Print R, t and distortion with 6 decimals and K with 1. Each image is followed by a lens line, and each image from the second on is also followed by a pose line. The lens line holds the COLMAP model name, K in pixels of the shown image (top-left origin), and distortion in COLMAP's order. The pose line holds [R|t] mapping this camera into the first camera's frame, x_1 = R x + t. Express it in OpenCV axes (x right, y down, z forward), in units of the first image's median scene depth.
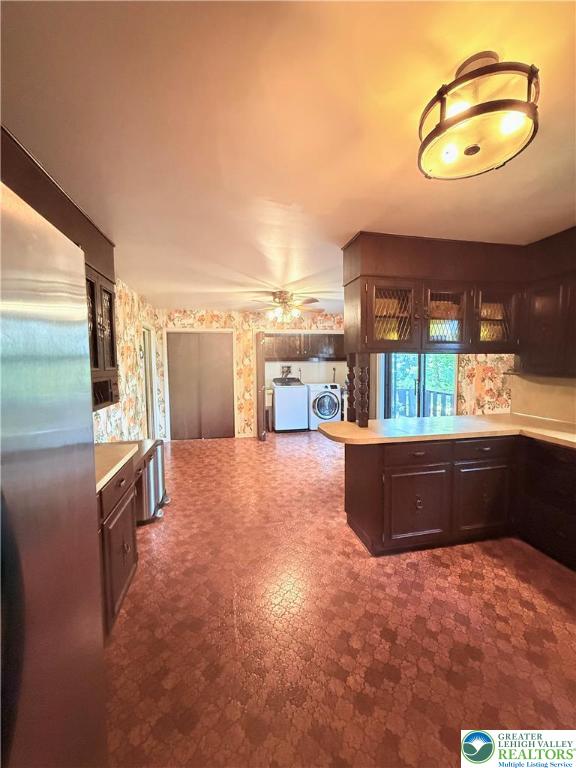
lens RADIAL K [[305.5, 0, 288.0], [0, 305.5, 384.0], [0, 0, 1]] dist [-0.000313, 0.000005]
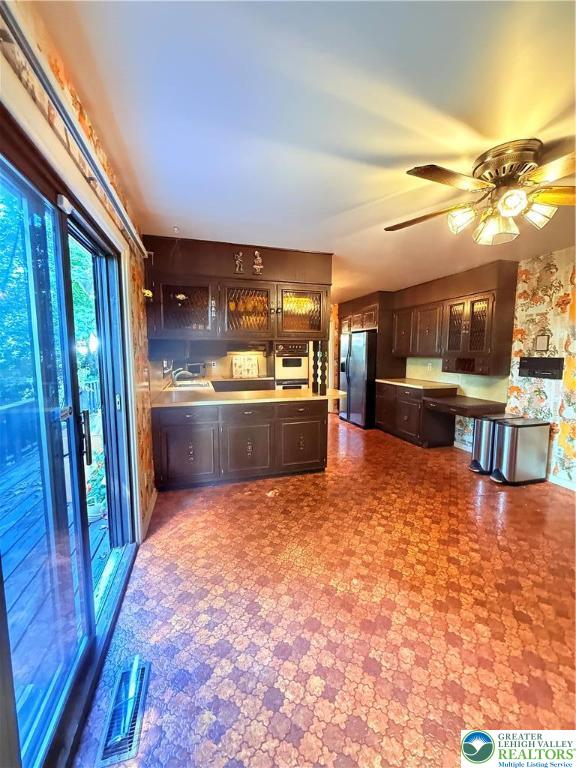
lens RADIAL K [[305.5, 0, 288.0], [0, 305.5, 384.0], [0, 0, 1]] dist [-0.000313, 0.000005]
pose [[-0.996039, 0.016991, -0.087284, 0.393147], [0.000564, 0.982762, 0.184874, -0.136012], [0.088920, 0.184092, -0.978879, 1.880554]]
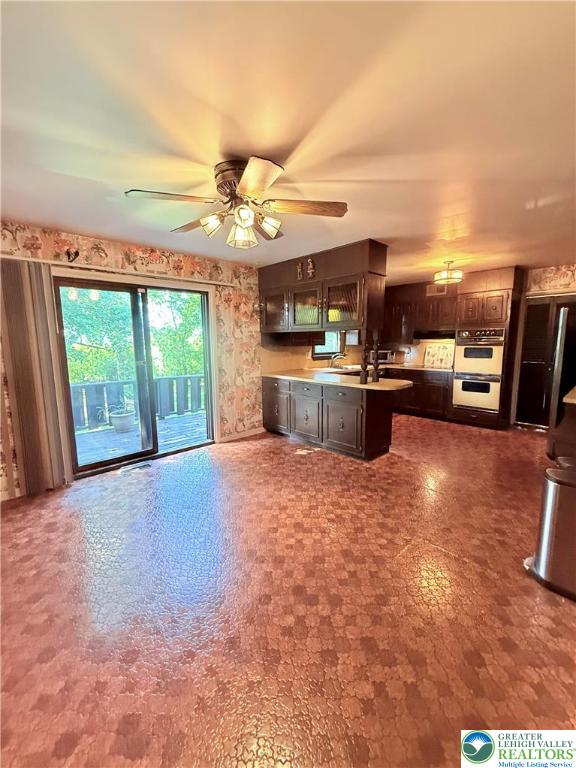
lens RADIAL K [[328.4, 0, 287.8], [0, 328.4, 368.0], [0, 0, 1]] dist [0.000131, 0.000022]
pose [[-0.528879, -0.061423, 0.846472, -0.655942], [0.074008, 0.990240, 0.118096, -0.104020], [-0.845464, 0.125104, -0.519172, 1.660433]]
